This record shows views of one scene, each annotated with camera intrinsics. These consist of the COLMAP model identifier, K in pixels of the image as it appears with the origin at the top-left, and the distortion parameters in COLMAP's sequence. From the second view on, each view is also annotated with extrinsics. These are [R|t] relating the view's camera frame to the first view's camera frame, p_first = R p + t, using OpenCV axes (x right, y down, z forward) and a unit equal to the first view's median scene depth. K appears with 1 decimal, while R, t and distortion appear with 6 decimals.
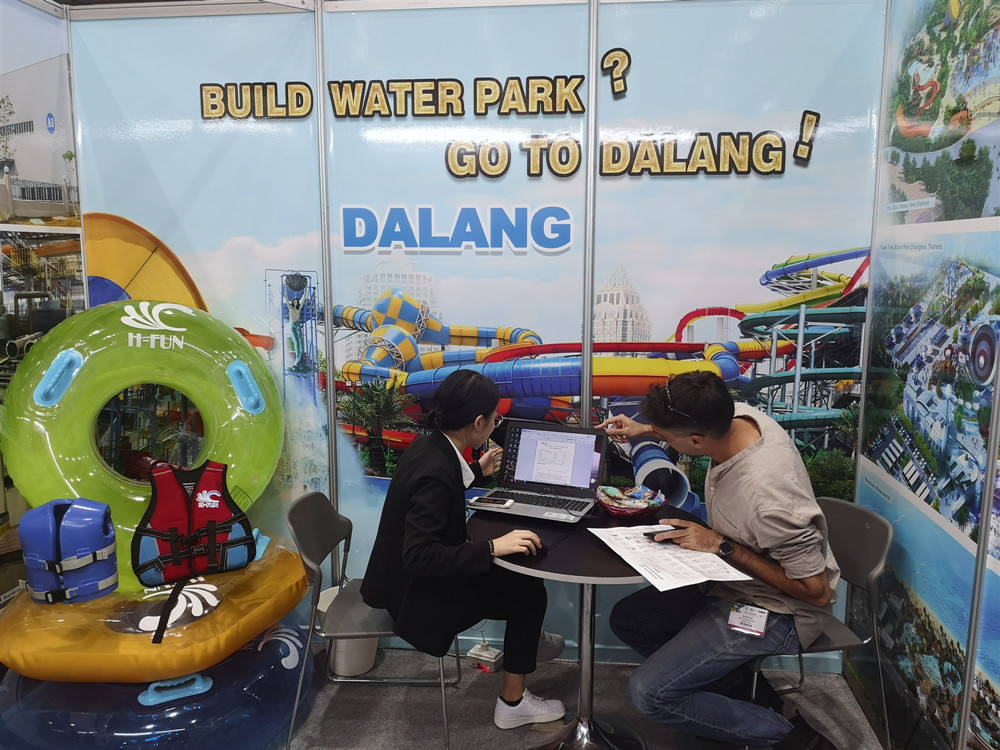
lens RADIAL K [[800.4, 0, 505.8], [0, 800.4, 376.9], [0, 0, 1]] dist [-0.005329, -0.011176]
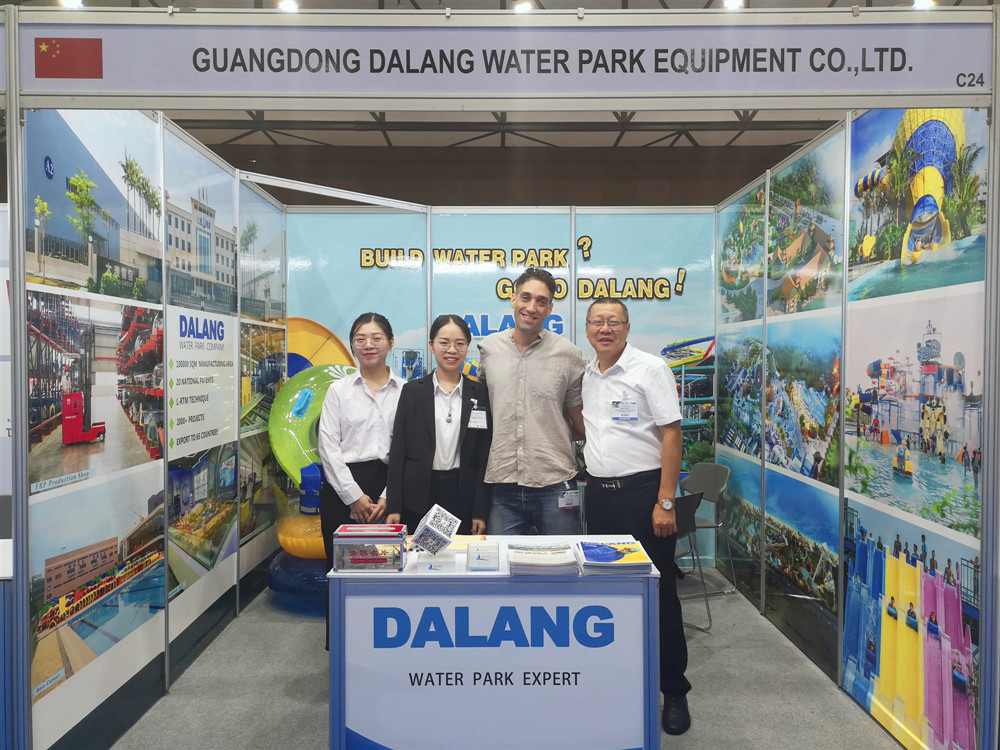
lens RADIAL K [[800.4, 0, 496.6], [0, 800.4, 374.2], [0, 0, 1]] dist [-0.005329, -0.011176]
pose [[0.992482, -0.005061, 0.122288, -0.314893], [0.021827, 0.990447, -0.136159, 0.186752], [-0.120431, 0.137804, 0.983111, -0.850561]]
